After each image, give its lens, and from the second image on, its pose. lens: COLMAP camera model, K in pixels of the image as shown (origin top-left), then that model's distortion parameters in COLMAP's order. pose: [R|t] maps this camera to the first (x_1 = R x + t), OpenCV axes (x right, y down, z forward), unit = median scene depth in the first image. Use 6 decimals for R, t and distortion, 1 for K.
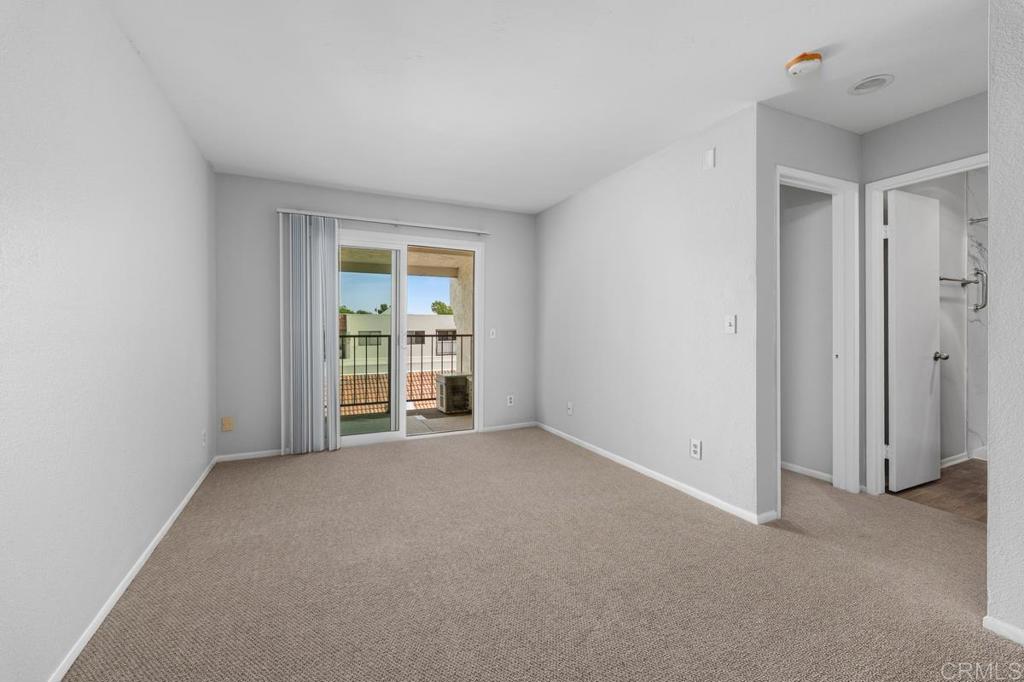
lens RADIAL K [[424.1, 0, 512.2], [0, 424.1, 315.6], [0, 0, 1]] dist [0.001306, 0.000118]
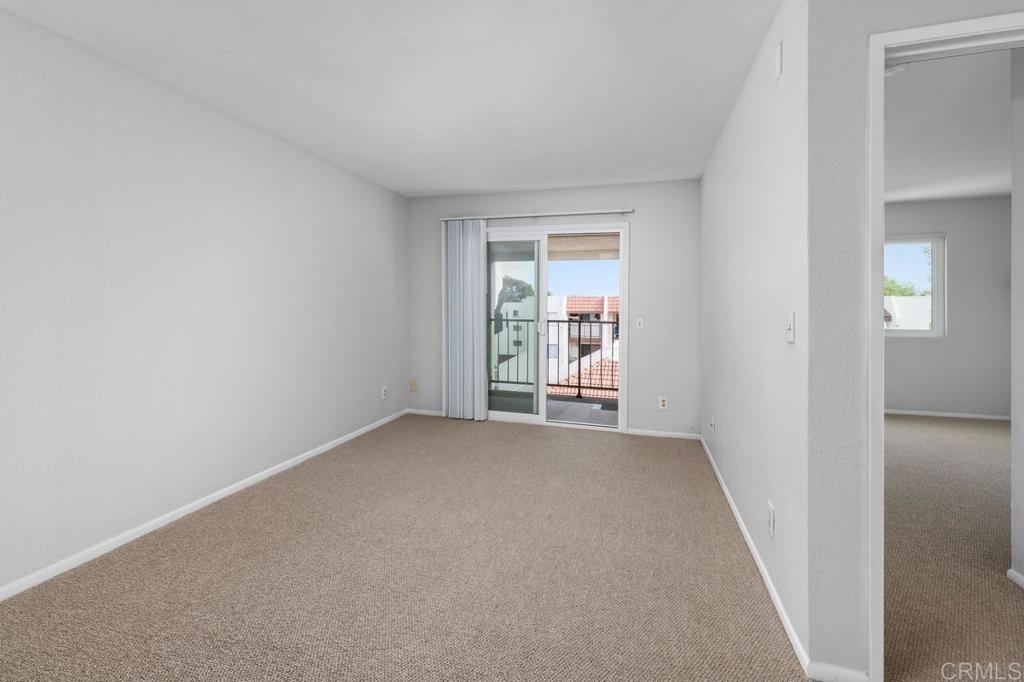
lens RADIAL K [[433.9, 0, 511.8], [0, 433.9, 302.4], [0, 0, 1]] dist [-0.000941, -0.000209]
pose [[0.758149, 0.004549, -0.652066, 0.345675], [0.003054, 0.999940, 0.010527, -0.011635], [0.652075, -0.009972, 0.758089, 0.151472]]
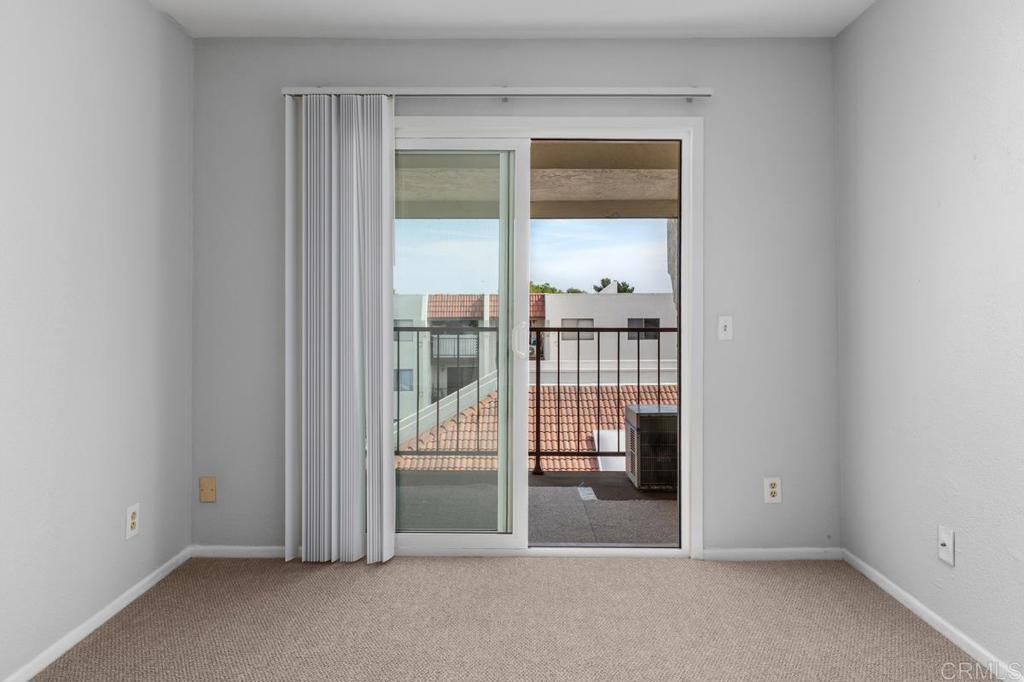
lens RADIAL K [[648.3, 0, 512.0], [0, 648.3, 303.1], [0, 0, 1]] dist [0.002842, 0.000930]
pose [[0.905949, -0.006617, -0.423336, 0.035985], [0.011957, 0.999879, 0.009958, 0.007991], [0.423219, -0.014083, 0.905918, 0.330037]]
